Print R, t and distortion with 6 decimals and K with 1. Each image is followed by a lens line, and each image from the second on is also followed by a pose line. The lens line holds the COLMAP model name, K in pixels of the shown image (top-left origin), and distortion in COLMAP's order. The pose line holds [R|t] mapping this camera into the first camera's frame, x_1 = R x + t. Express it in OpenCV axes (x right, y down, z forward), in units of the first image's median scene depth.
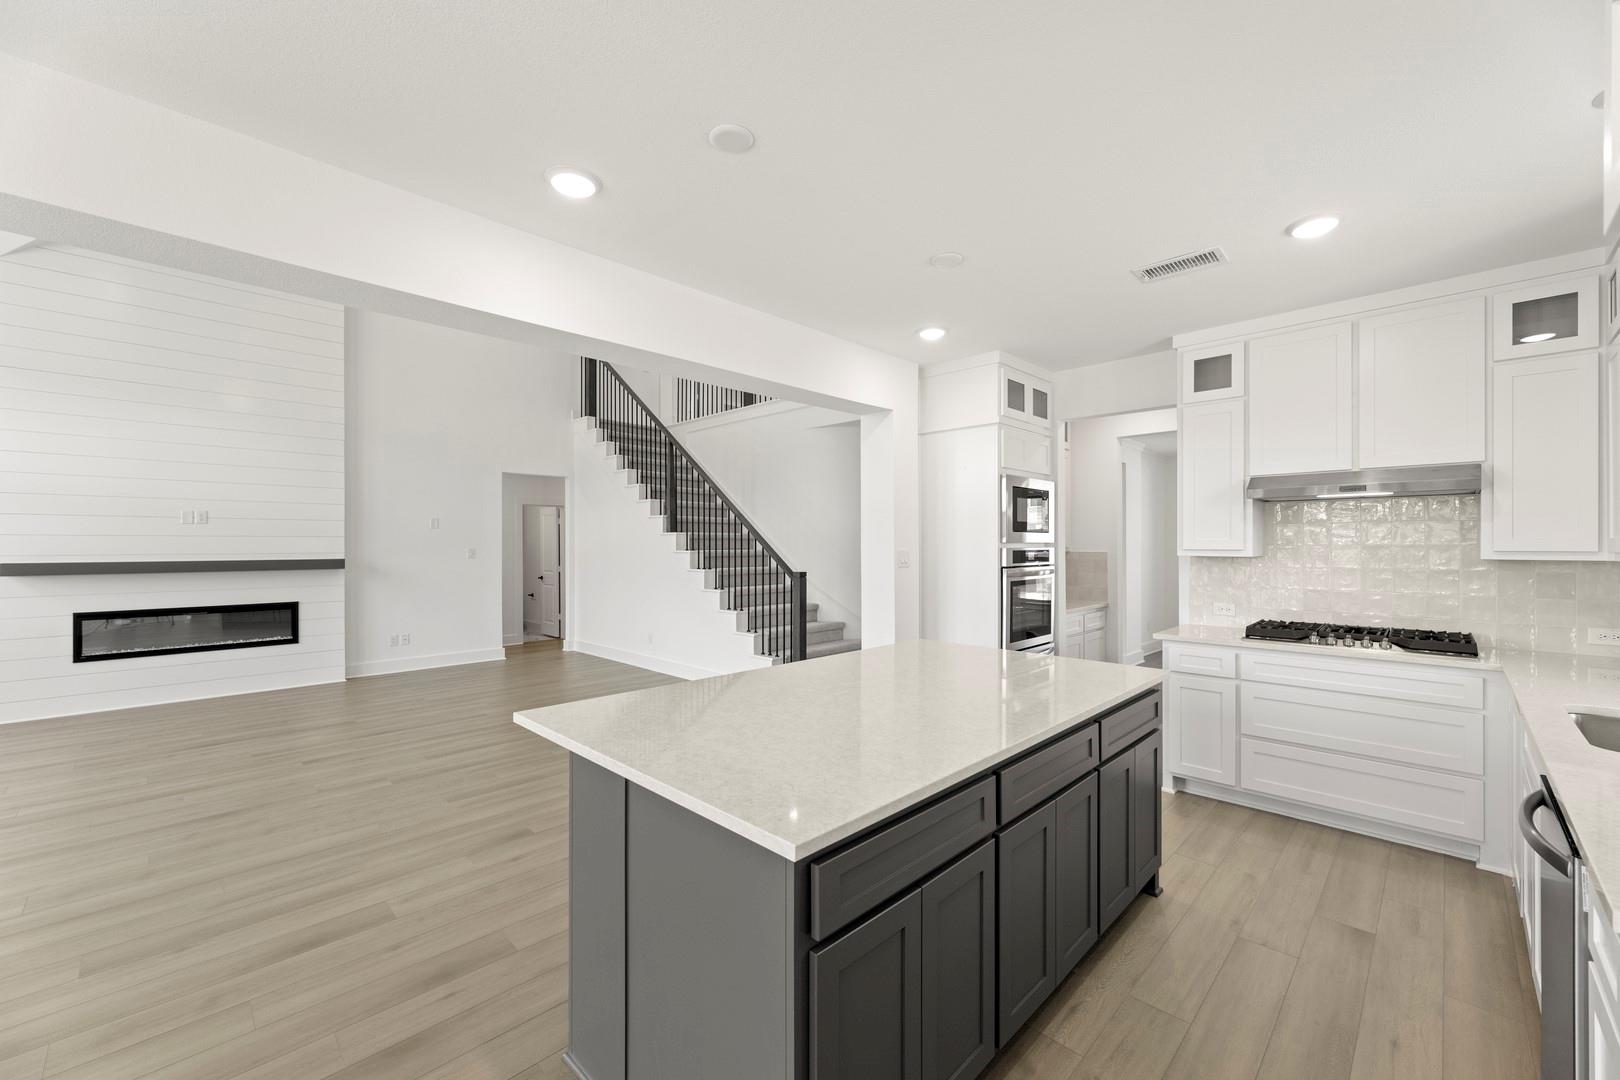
lens RADIAL K [[653.1, 0, 816.8], [0, 653.1, 532.5], [0, 0, 1]] dist [0.001294, 0.000351]
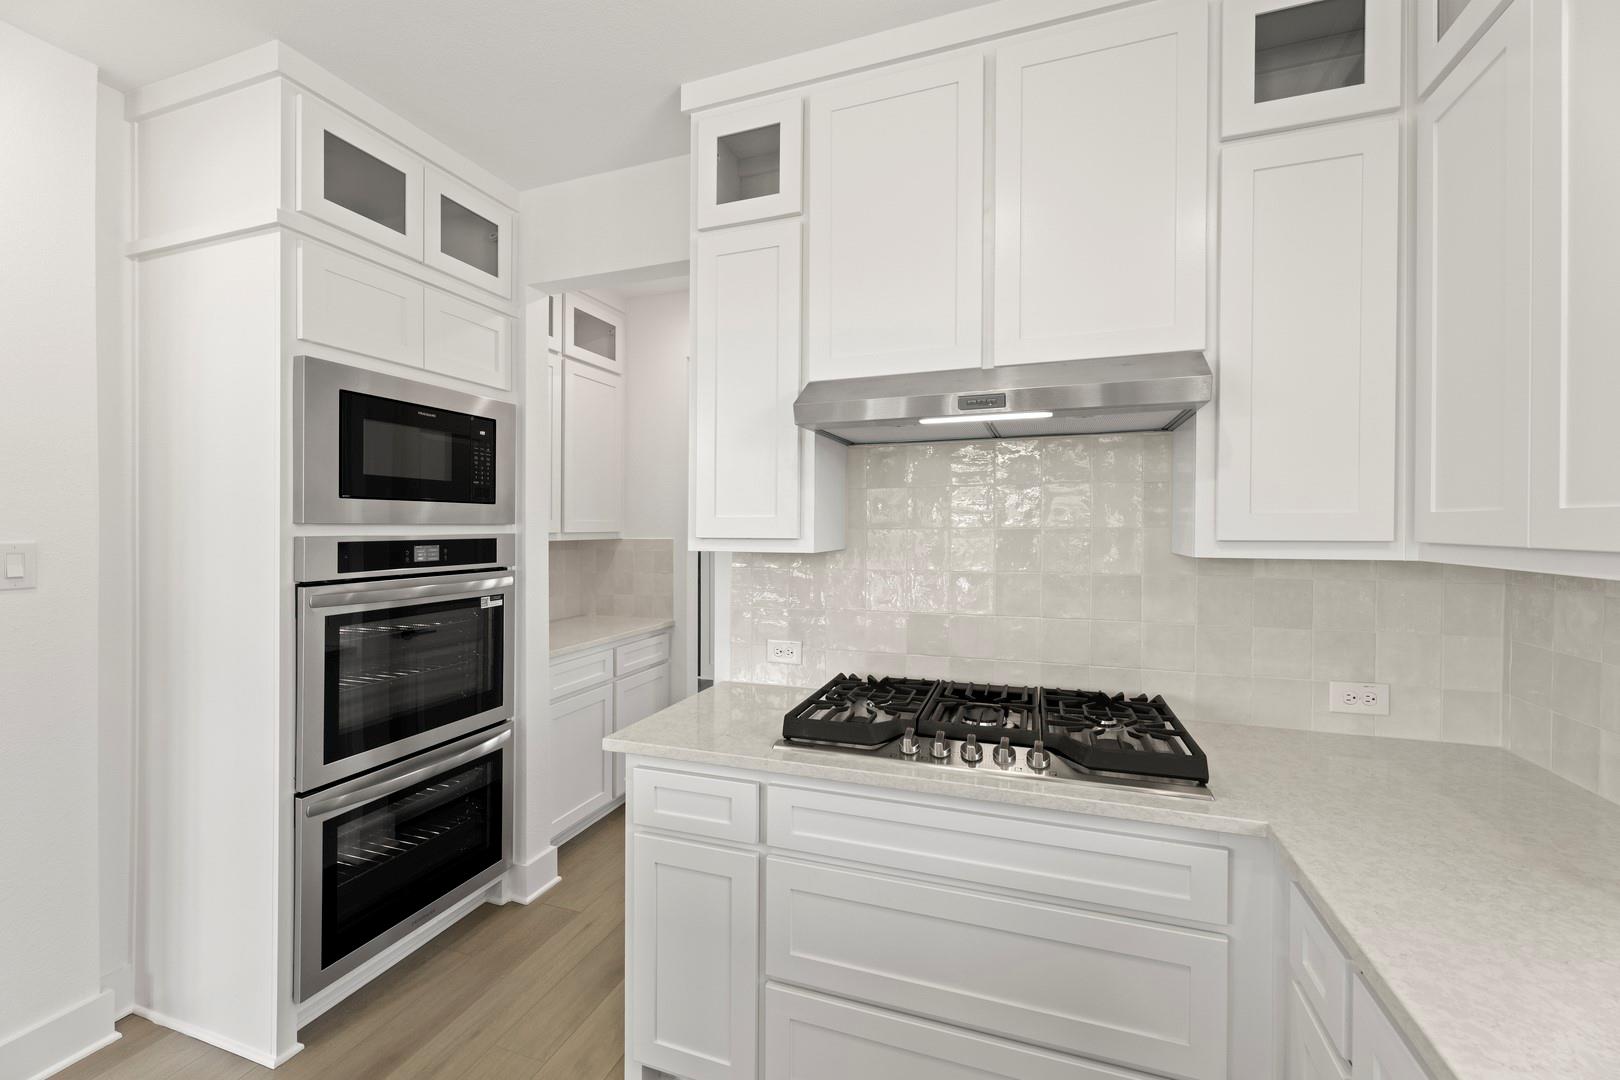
lens RADIAL K [[653.1, 0, 815.9], [0, 653.1, 524.3], [0, 0, 1]] dist [0.001294, 0.000351]
pose [[0.909550, 0.001339, 0.415592, 0.495350], [-0.006645, 0.999914, 0.011323, 0.011419], [-0.415541, -0.013061, 0.909481, 0.596761]]
